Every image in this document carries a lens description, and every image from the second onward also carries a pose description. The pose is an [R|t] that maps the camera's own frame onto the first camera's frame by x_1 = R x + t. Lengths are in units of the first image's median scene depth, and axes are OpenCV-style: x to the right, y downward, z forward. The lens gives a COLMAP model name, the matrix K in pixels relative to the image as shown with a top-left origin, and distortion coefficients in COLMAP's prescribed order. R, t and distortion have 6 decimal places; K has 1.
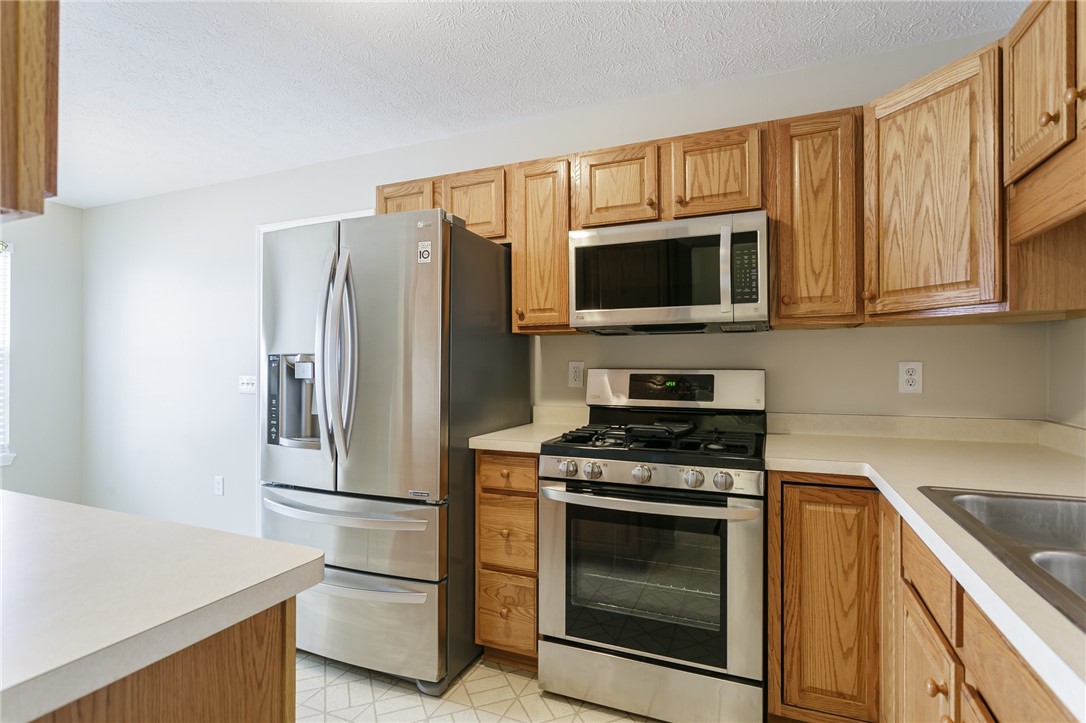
lens RADIAL K [[539.0, 0, 543.3], [0, 539.0, 364.3], [0, 0, 1]] dist [-0.007832, 0.008354]
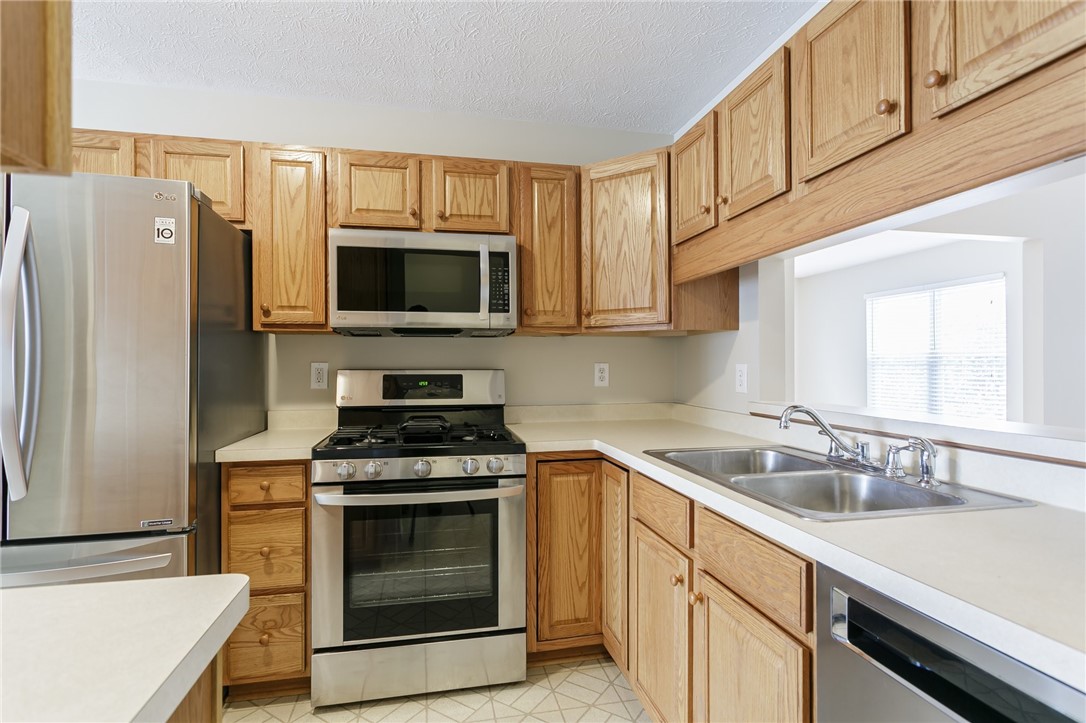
lens RADIAL K [[539.0, 0, 540.0], [0, 539.0, 364.0], [0, 0, 1]] dist [-0.007832, 0.008354]
pose [[0.819972, 0.000197, 0.572404, -0.222065], [0.000475, 0.999999, -0.001024, -0.001422], [-0.572404, 0.001112, 0.819971, -0.009923]]
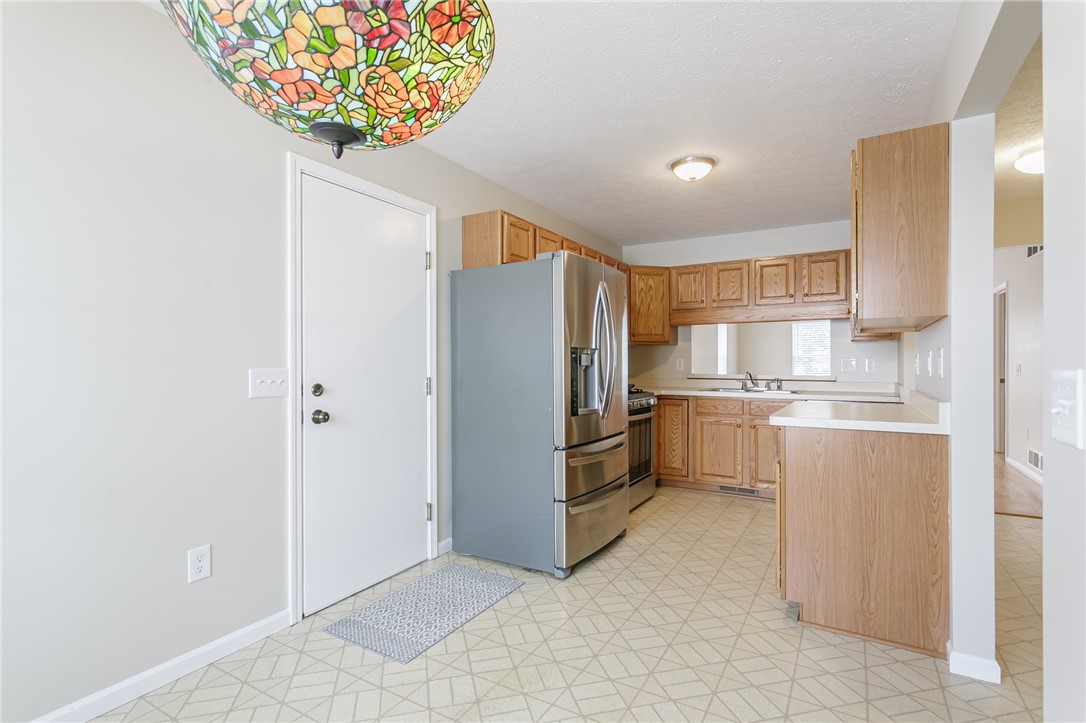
lens RADIAL K [[524.1, 0, 540.7], [0, 524.1, 363.6], [0, 0, 1]] dist [0.004773, 0.001743]
pose [[0.135726, 0.000439, 0.990746, -2.055032], [-0.001362, 0.999999, -0.000256, 0.024365], [-0.990745, -0.001315, 0.135727, 1.045265]]
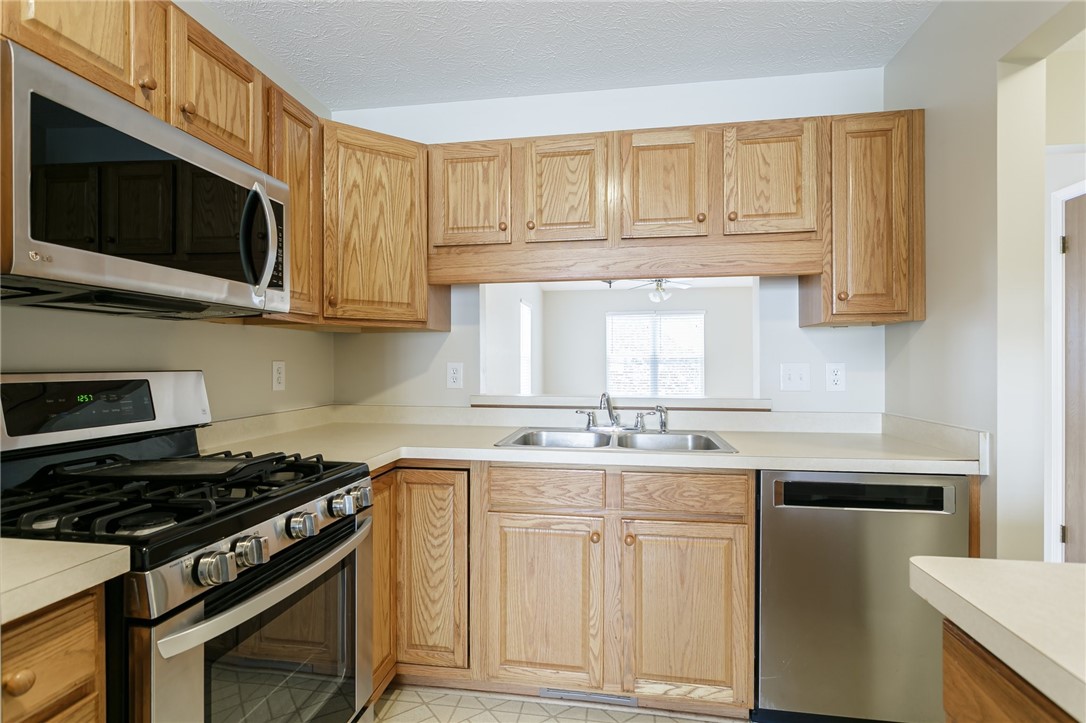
lens RADIAL K [[539.0, 0, 541.7], [0, 539.0, 360.8], [0, 0, 1]] dist [-0.007832, 0.008354]
pose [[-0.241182, 0.004925, 0.970467, -0.508667], [0.000820, 0.999988, -0.004871, -0.000101], [-0.970479, -0.000379, -0.241183, 0.802019]]
